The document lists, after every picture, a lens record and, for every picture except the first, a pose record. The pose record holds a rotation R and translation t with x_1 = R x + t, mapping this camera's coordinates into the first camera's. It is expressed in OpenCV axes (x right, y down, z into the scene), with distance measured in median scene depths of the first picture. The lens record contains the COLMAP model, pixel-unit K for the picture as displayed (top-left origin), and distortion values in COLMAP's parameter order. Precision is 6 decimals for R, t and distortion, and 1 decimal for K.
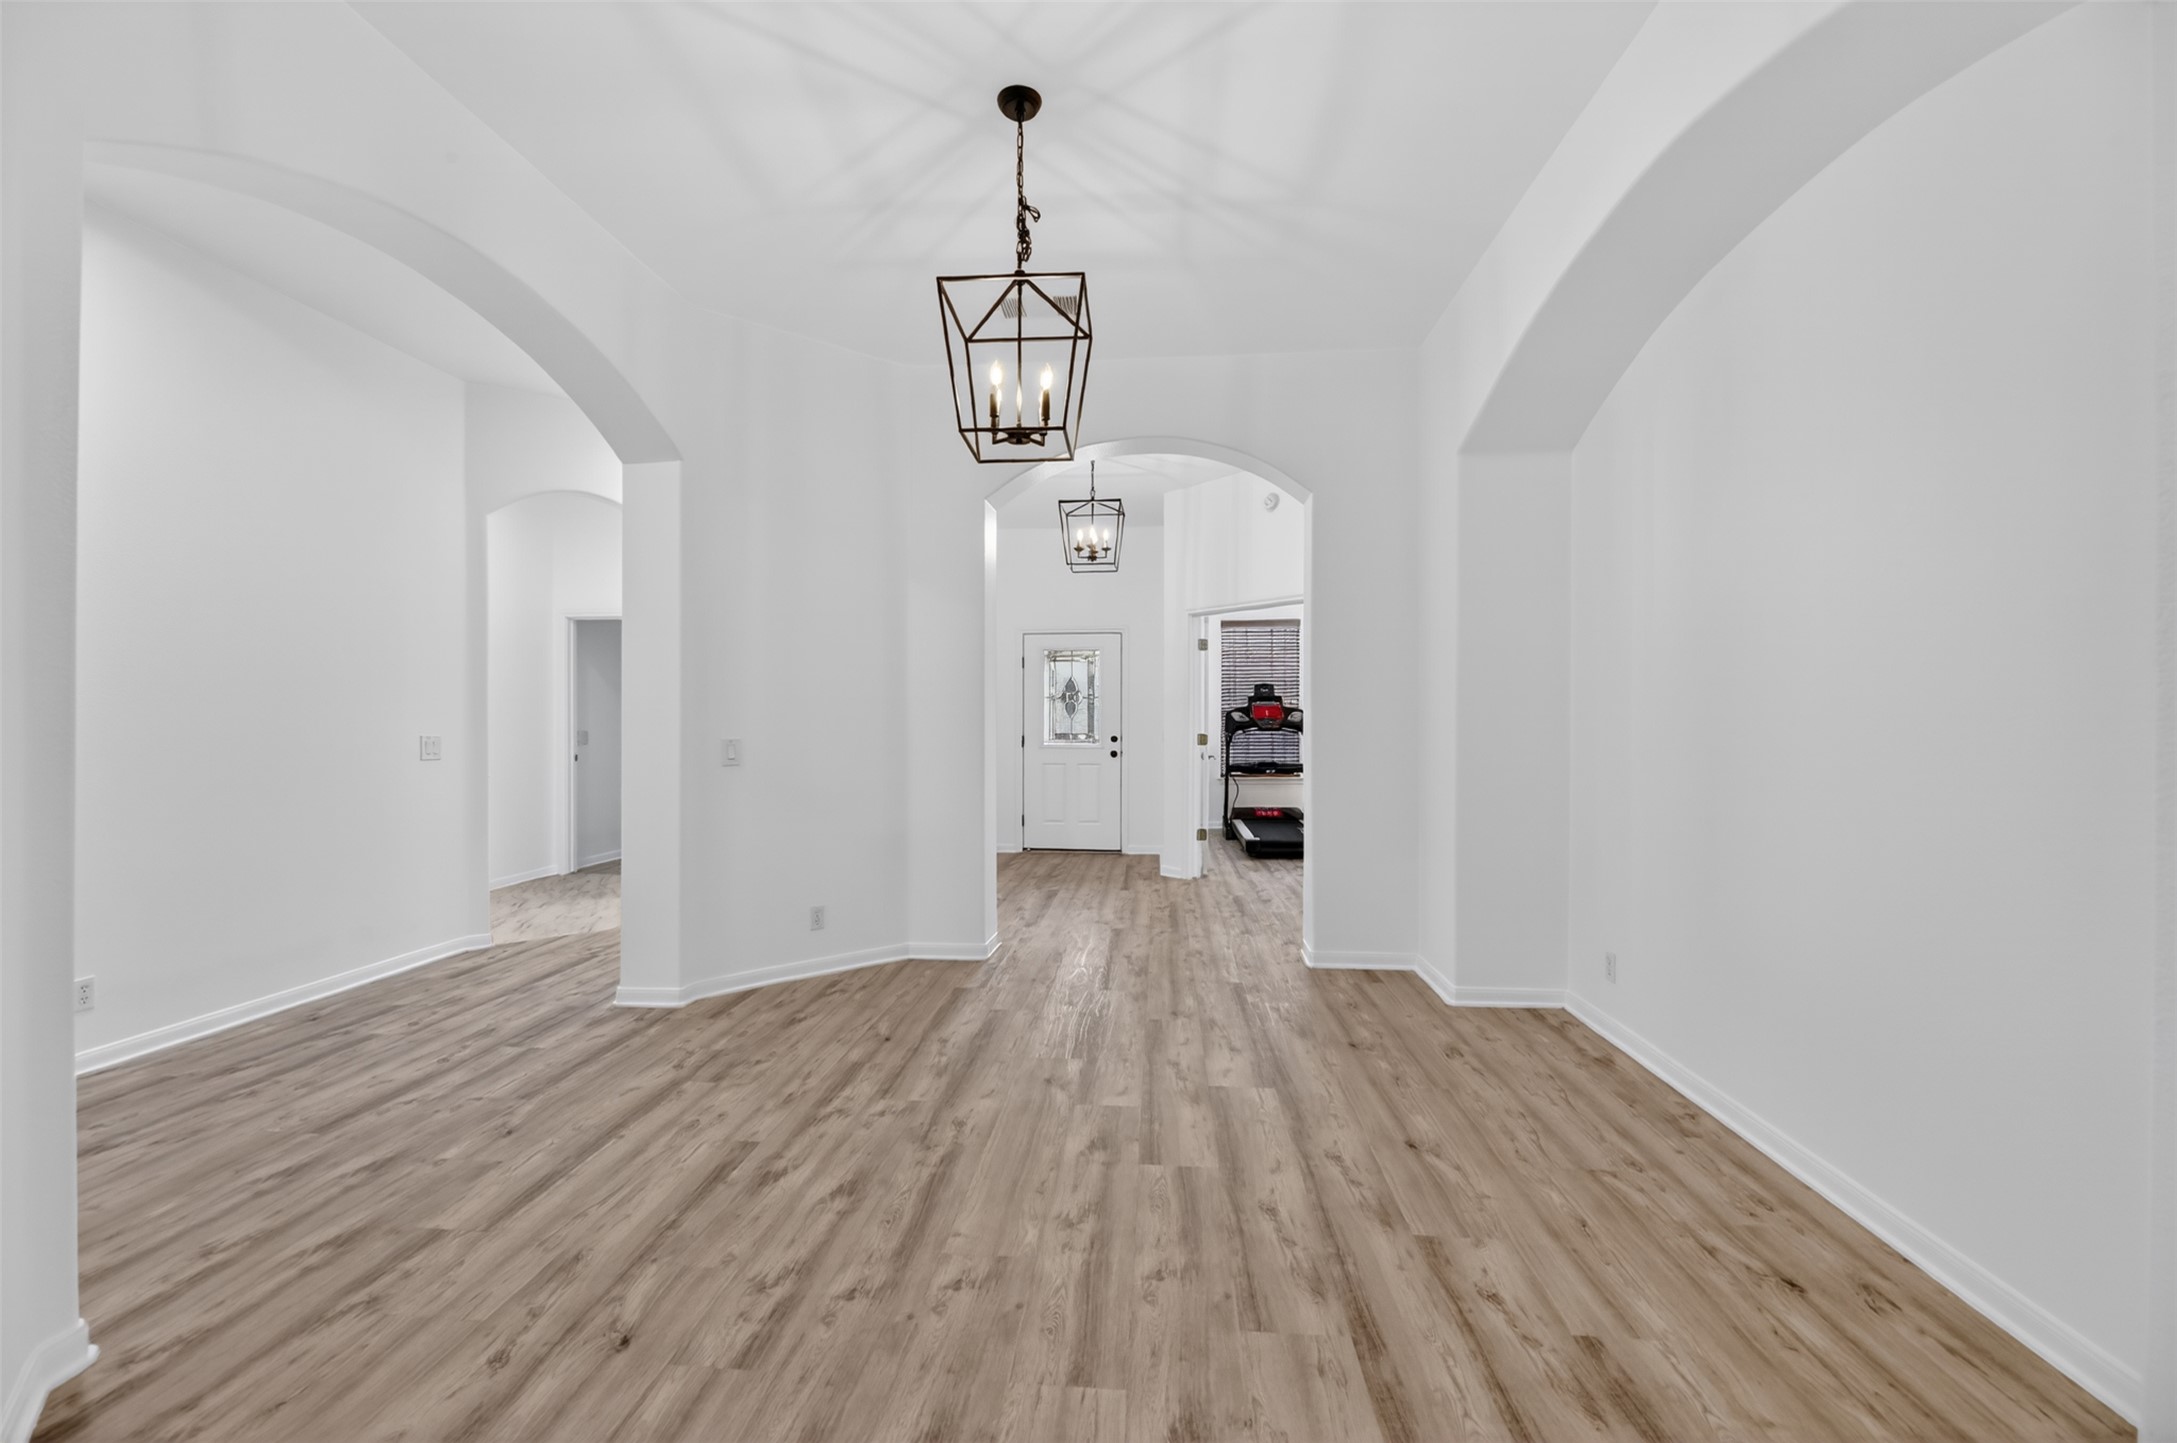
lens RADIAL K [[891.9, 0, 1087.3], [0, 891.9, 725.1], [0, 0, 1]] dist [-0.000088, -0.000001]
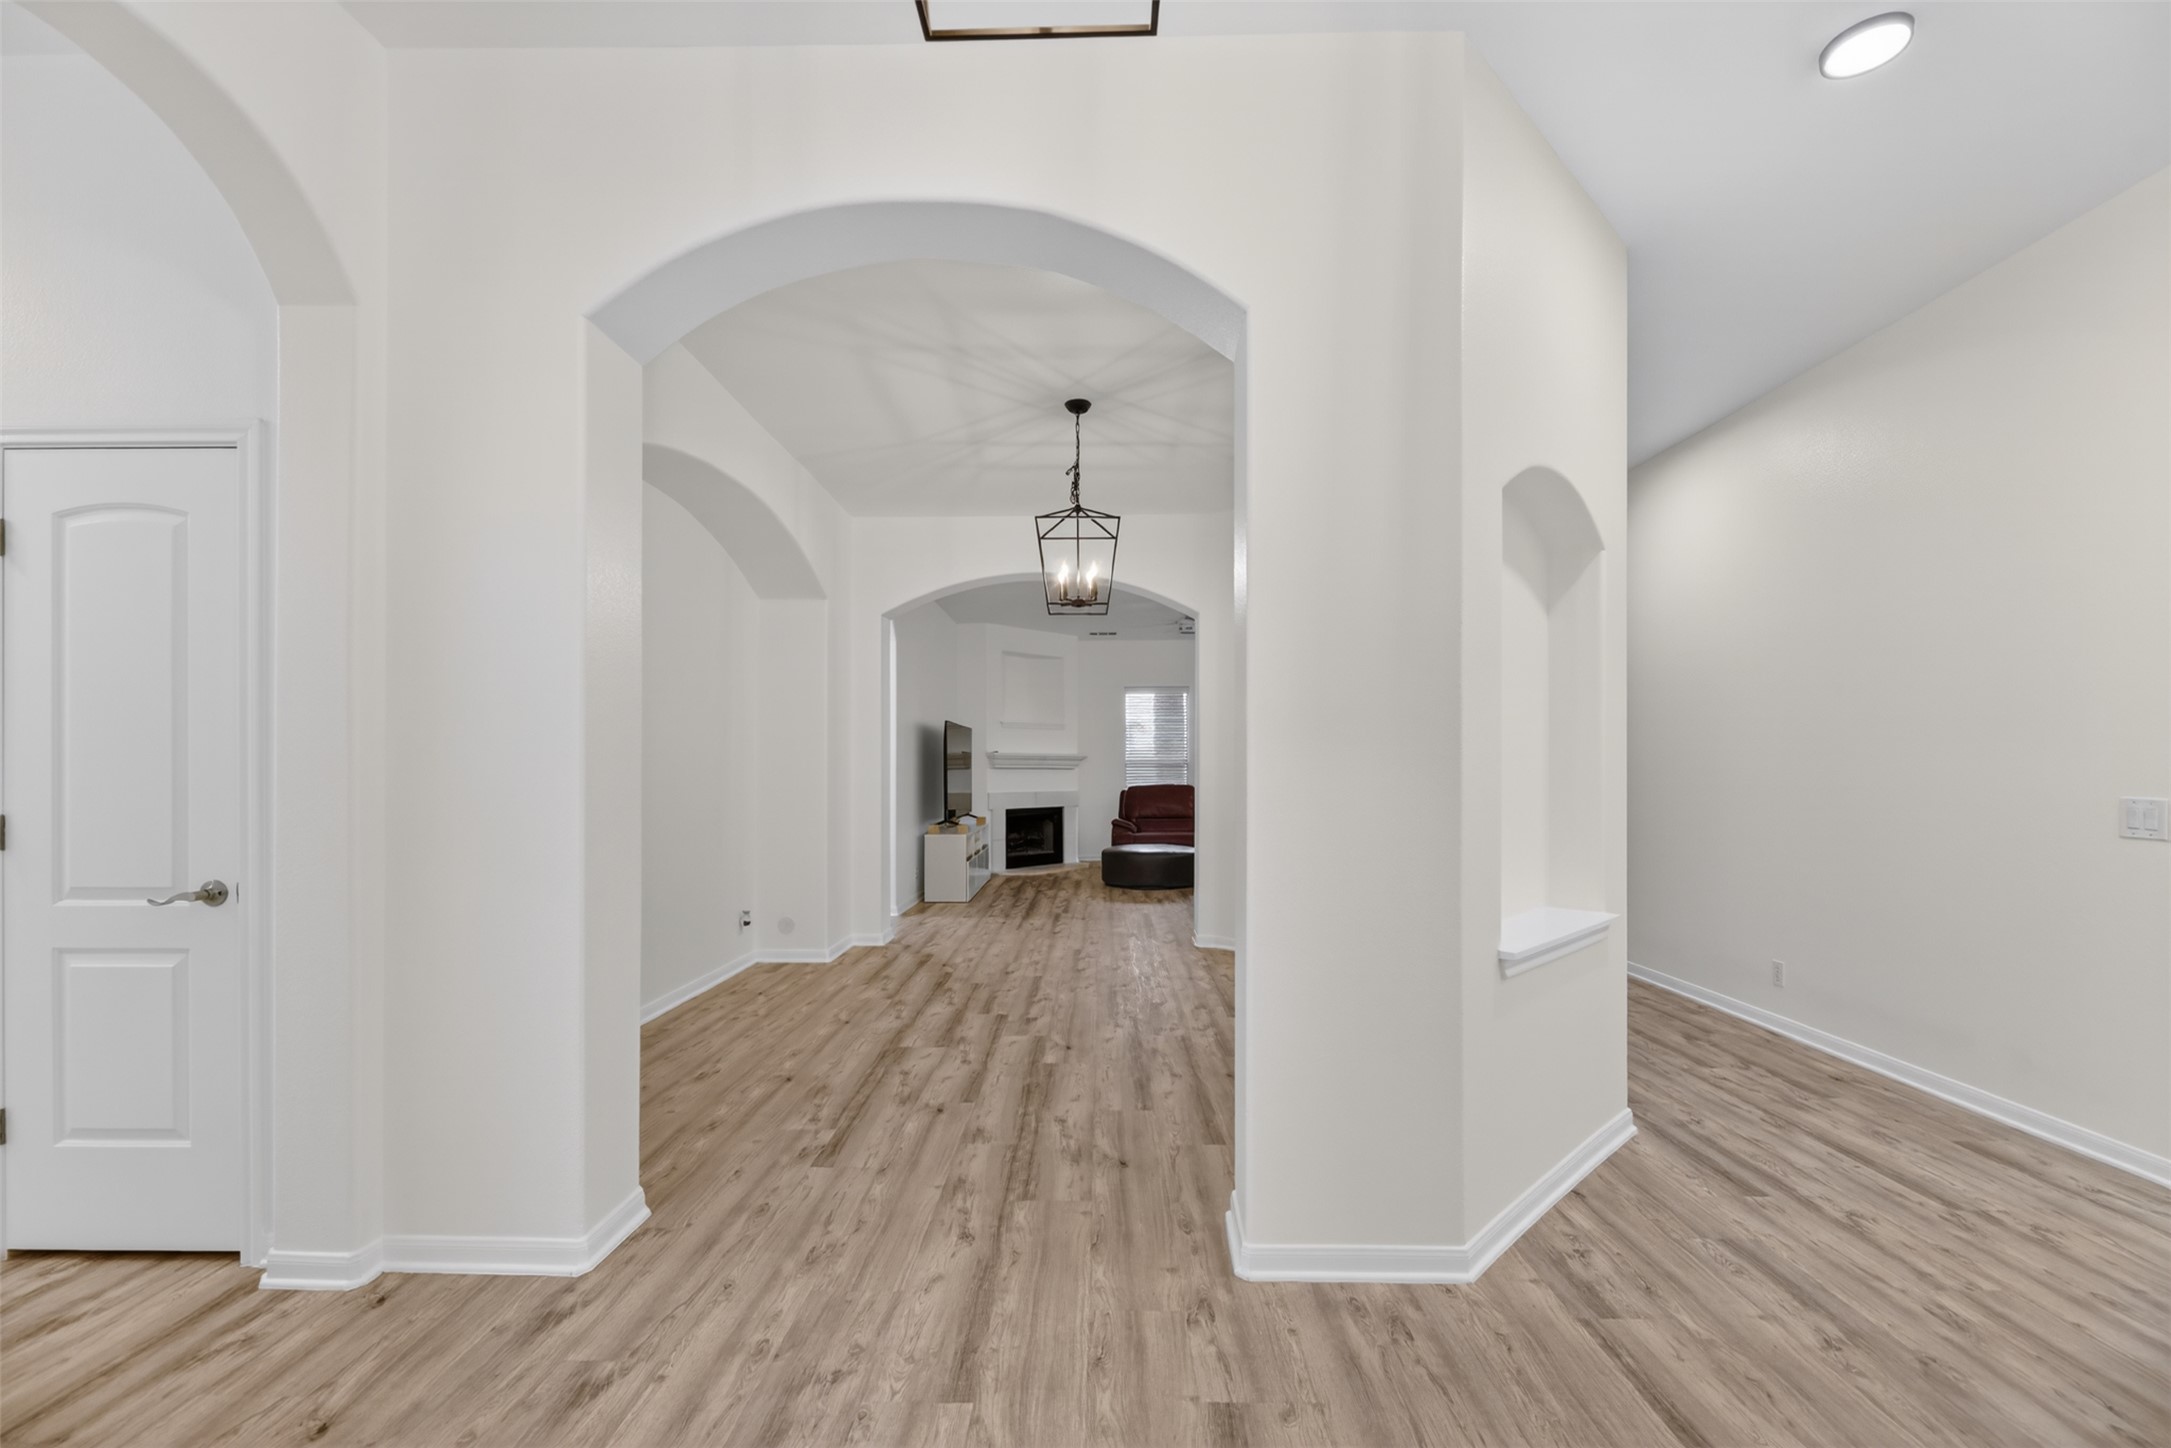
lens RADIAL K [[1062.1, 0, 1084.4], [0, 1062.1, 737.0], [0, 0, 1]] dist [0.002861, 0.000091]
pose [[-0.998632, -0.000620, -0.052280, 0.015007], [0.000852, 0.999604, -0.028136, -0.013423], [0.052276, -0.028142, -0.998236, 2.600173]]
